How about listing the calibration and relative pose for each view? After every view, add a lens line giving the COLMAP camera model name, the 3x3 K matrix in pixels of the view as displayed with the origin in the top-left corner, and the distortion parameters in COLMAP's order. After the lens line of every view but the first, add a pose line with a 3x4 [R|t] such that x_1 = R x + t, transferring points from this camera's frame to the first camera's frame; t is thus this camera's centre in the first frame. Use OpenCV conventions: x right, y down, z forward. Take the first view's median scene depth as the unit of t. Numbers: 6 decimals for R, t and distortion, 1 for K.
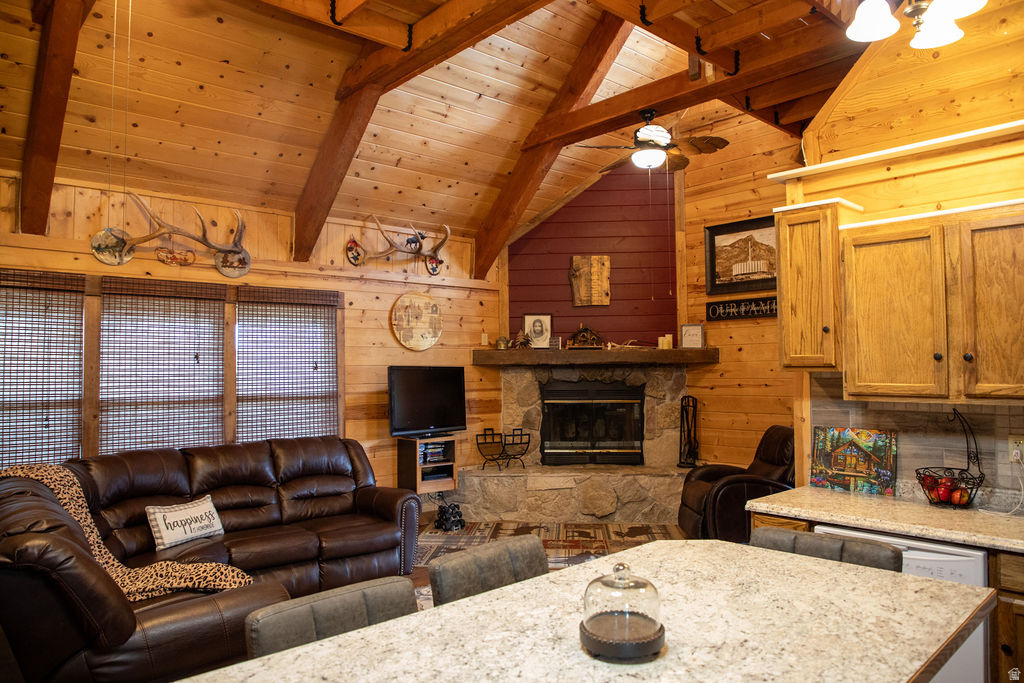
lens RADIAL K [[699.8, 0, 515.2], [0, 699.8, 341.3], [0, 0, 1]] dist [-0.076970, 0.045640]
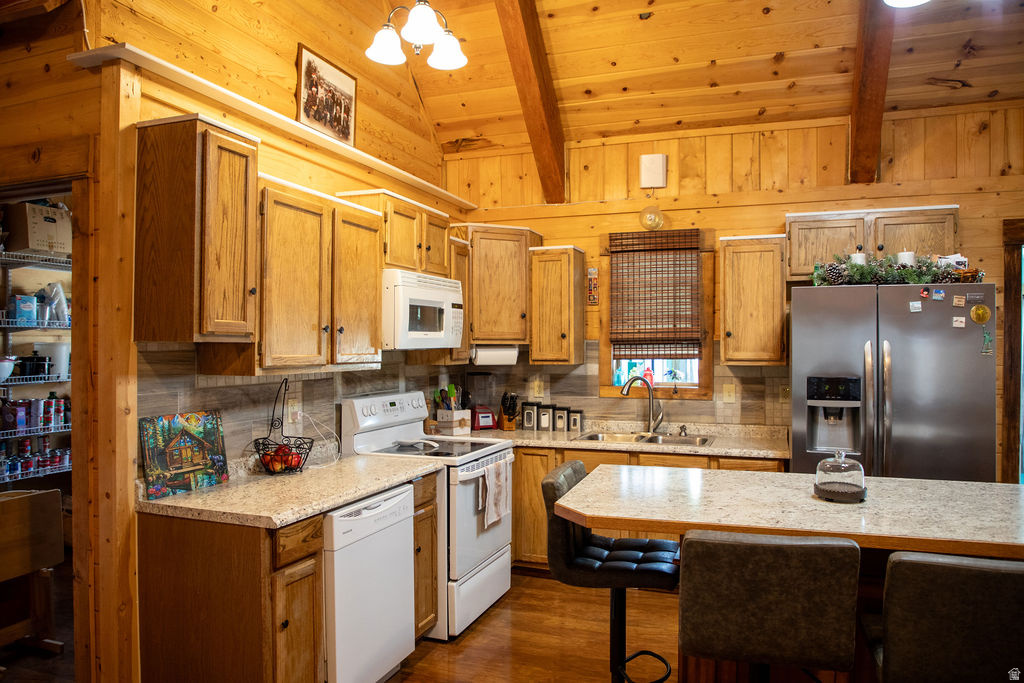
lens RADIAL K [[699.8, 0, 515.2], [0, 699.8, 341.3], [0, 0, 1]] dist [-0.076970, 0.045640]
pose [[-0.468424, 0.008690, 0.883461, -0.235469], [-0.032134, 0.999122, -0.026866, 0.030098], [-0.882919, -0.040974, -0.467733, 0.606860]]
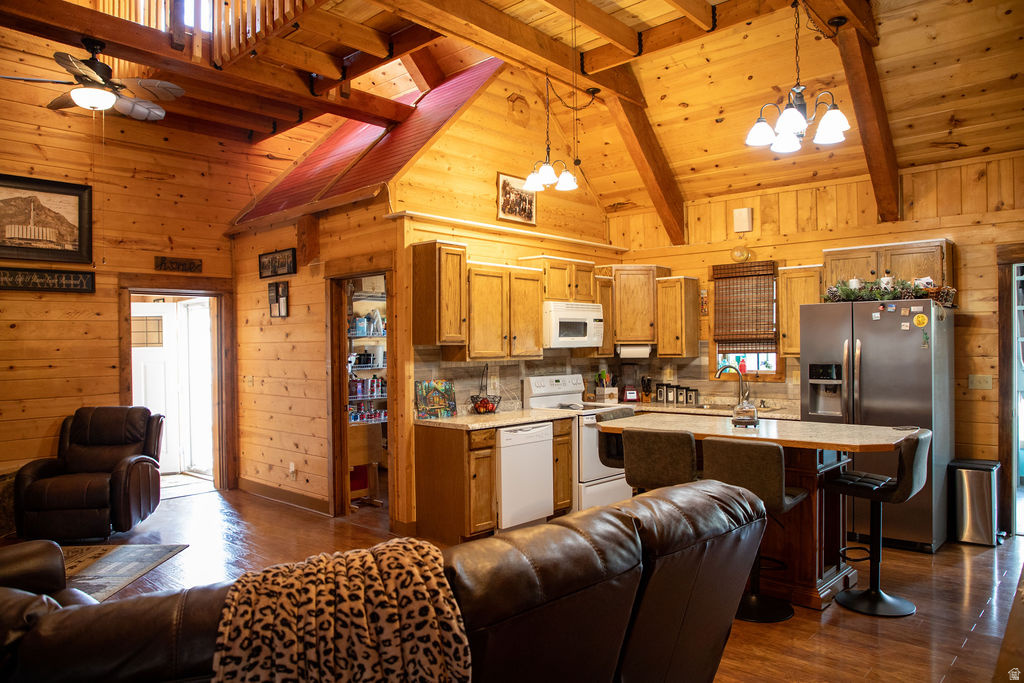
lens RADIAL K [[699.8, 0, 515.2], [0, 699.8, 341.3], [0, 0, 1]] dist [-0.076970, 0.045640]
pose [[-0.100553, 0.010852, 0.994873, -0.698683], [-0.028440, 0.999501, -0.013776, 0.030380], [-0.994525, -0.029679, -0.100194, 0.572906]]
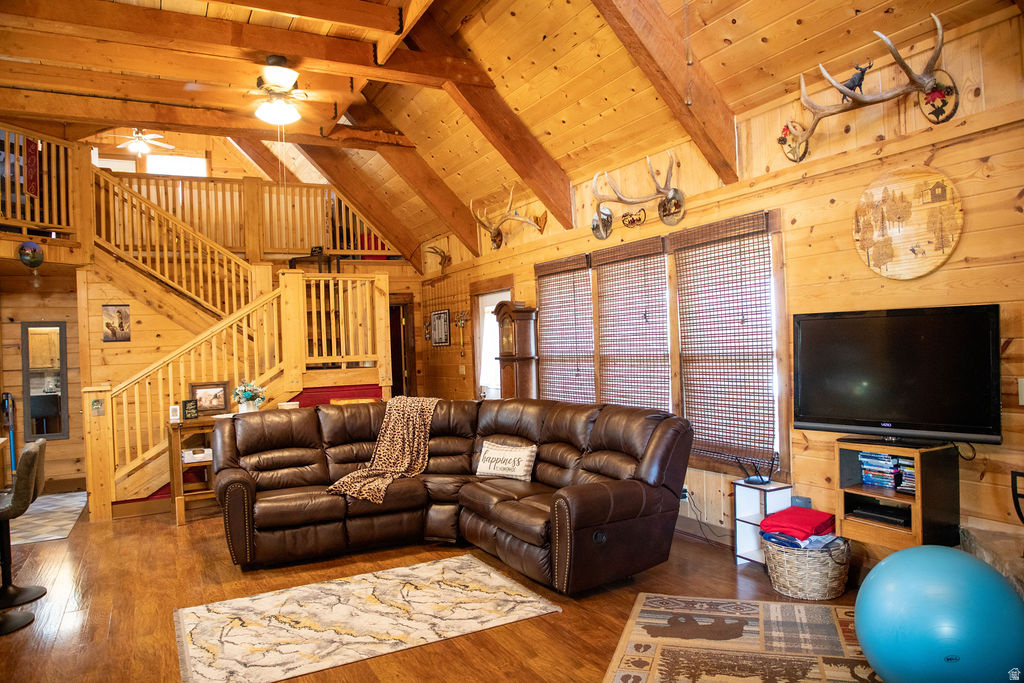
lens RADIAL K [[699.8, 0, 515.2], [0, 699.8, 341.3], [0, 0, 1]] dist [-0.076970, 0.045640]
pose [[-0.238883, 0.020295, -0.970836, 0.519852], [0.086010, 0.996294, -0.000336, 0.041245], [0.967232, -0.083582, -0.239744, 0.985379]]
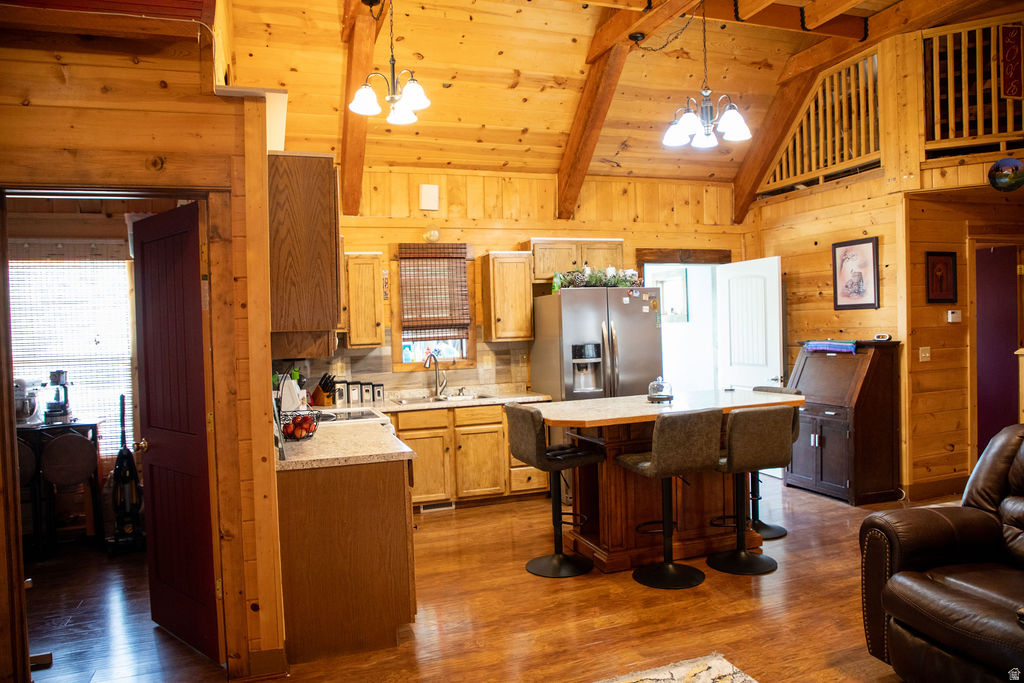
lens RADIAL K [[697.8, 0, 512.0], [0, 697.8, 341.5], [0, 0, 1]] dist [-0.074315, 0.090596]
pose [[-0.922497, 0.028799, 0.384929, -0.113889], [0.023635, 0.999556, -0.018142, 0.048064], [-0.385280, -0.007638, -0.922768, 1.034443]]
